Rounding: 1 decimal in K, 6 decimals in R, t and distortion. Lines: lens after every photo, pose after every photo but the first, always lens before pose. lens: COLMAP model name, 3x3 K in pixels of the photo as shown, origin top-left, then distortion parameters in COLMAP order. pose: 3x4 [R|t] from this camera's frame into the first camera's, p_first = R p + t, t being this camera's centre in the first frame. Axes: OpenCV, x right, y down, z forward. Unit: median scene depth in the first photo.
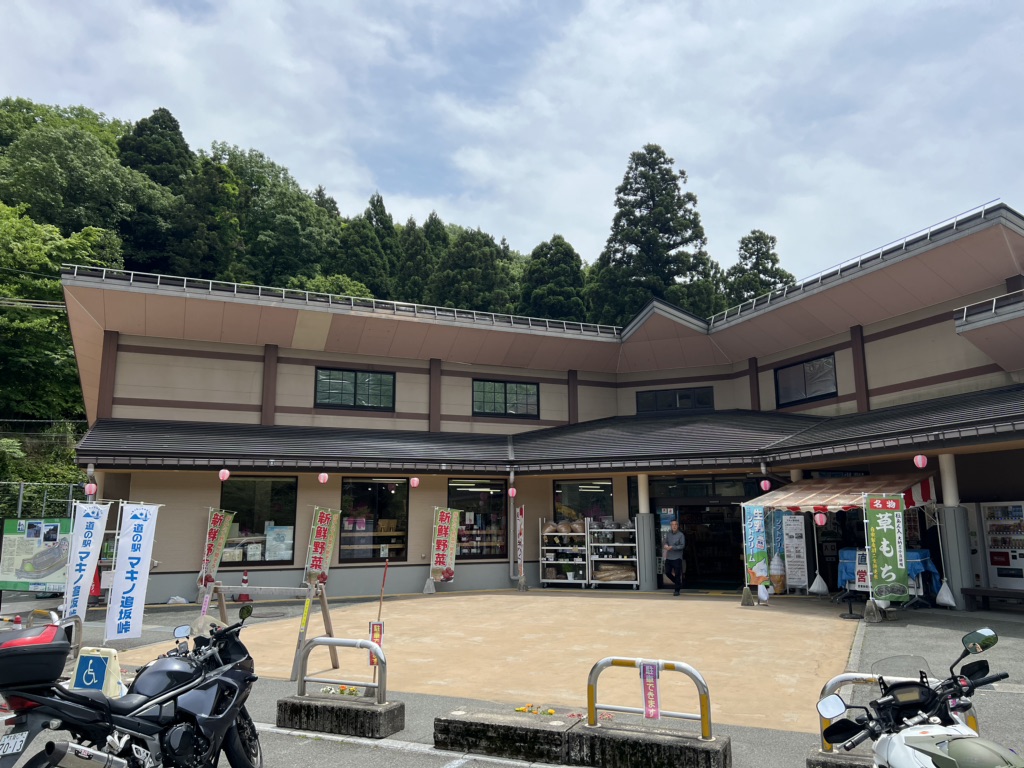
lens RADIAL K [[761.9, 0, 511.5], [0, 761.9, 390.0], [0, 0, 1]] dist [0.018976, -0.007301]
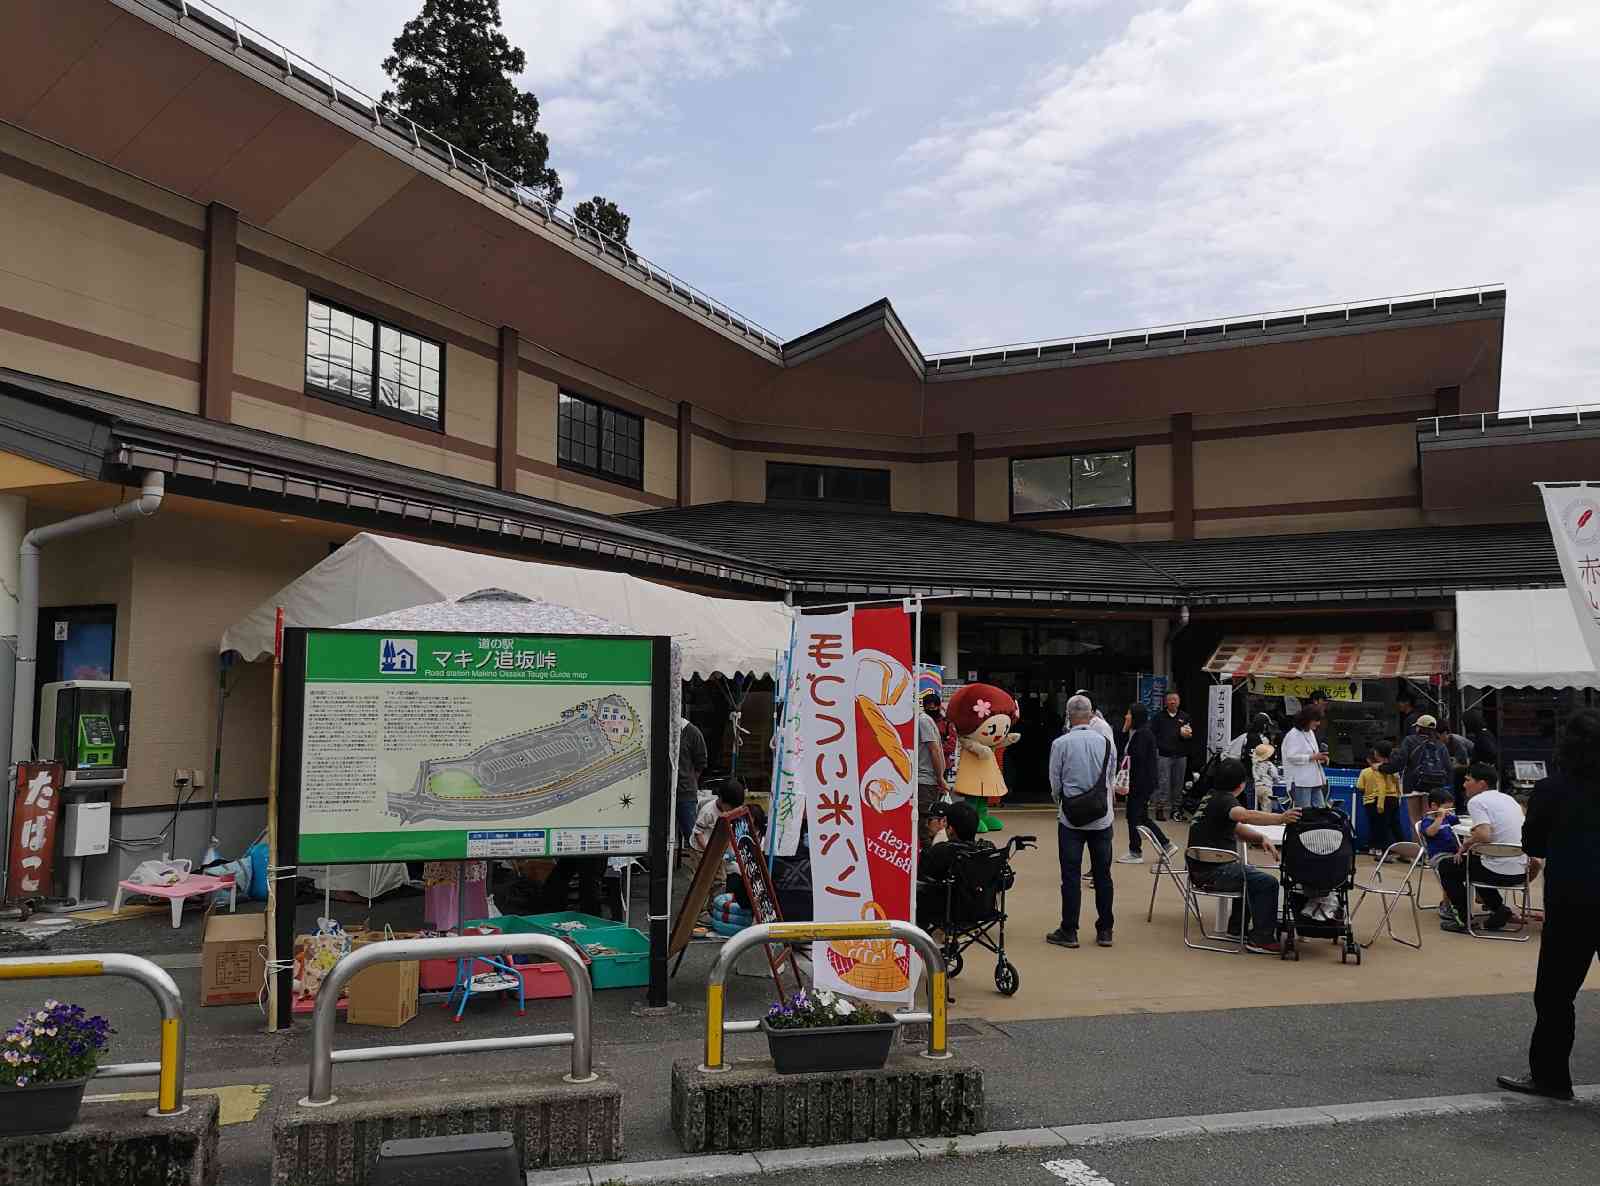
lens RADIAL K [[1286.4, 0, 810.1], [0, 1286.4, 677.9], [0, 0, 1]] dist [0.001104, -0.028444]
pose [[0.753806, 0.026944, 0.656545, -0.487041], [-0.129276, 0.985712, 0.107975, 0.060966], [-0.644255, -0.166268, 0.746519, 0.294567]]
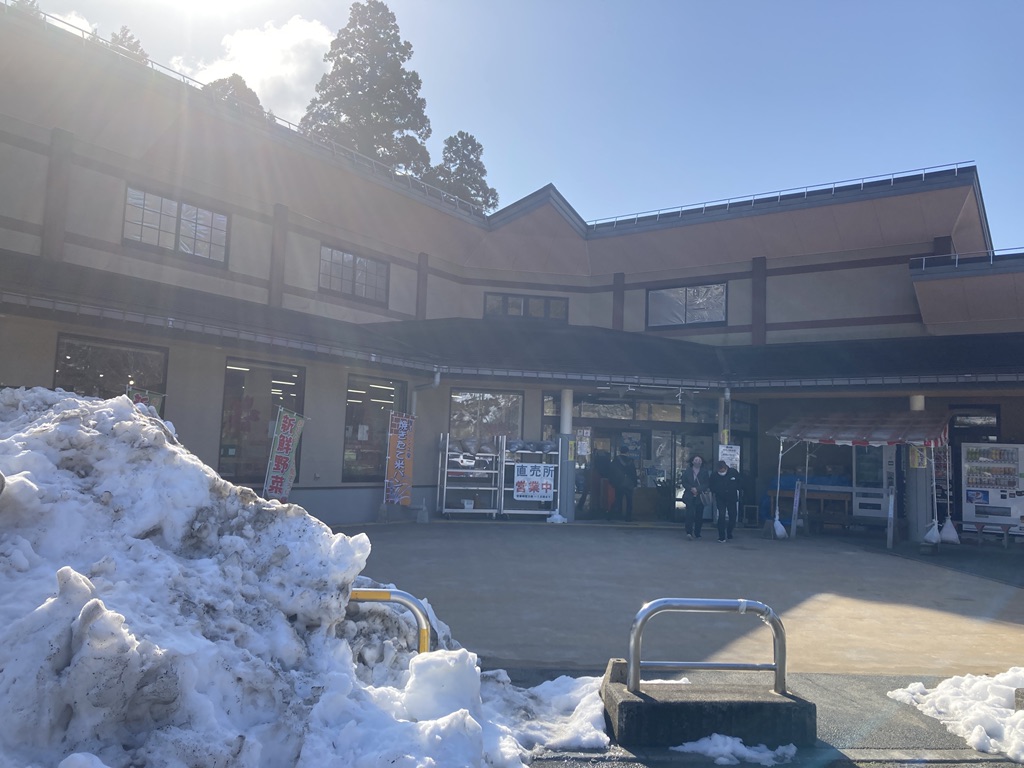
lens RADIAL K [[823.3, 0, 508.9], [0, 823.3, 399.8], [0, 0, 1]] dist [0.001104, -0.028444]
pose [[0.849904, 0.074311, 0.521671, -0.325506], [-0.137377, 0.987017, 0.083214, 0.048127], [-0.508715, -0.142390, 0.849079, 0.219186]]
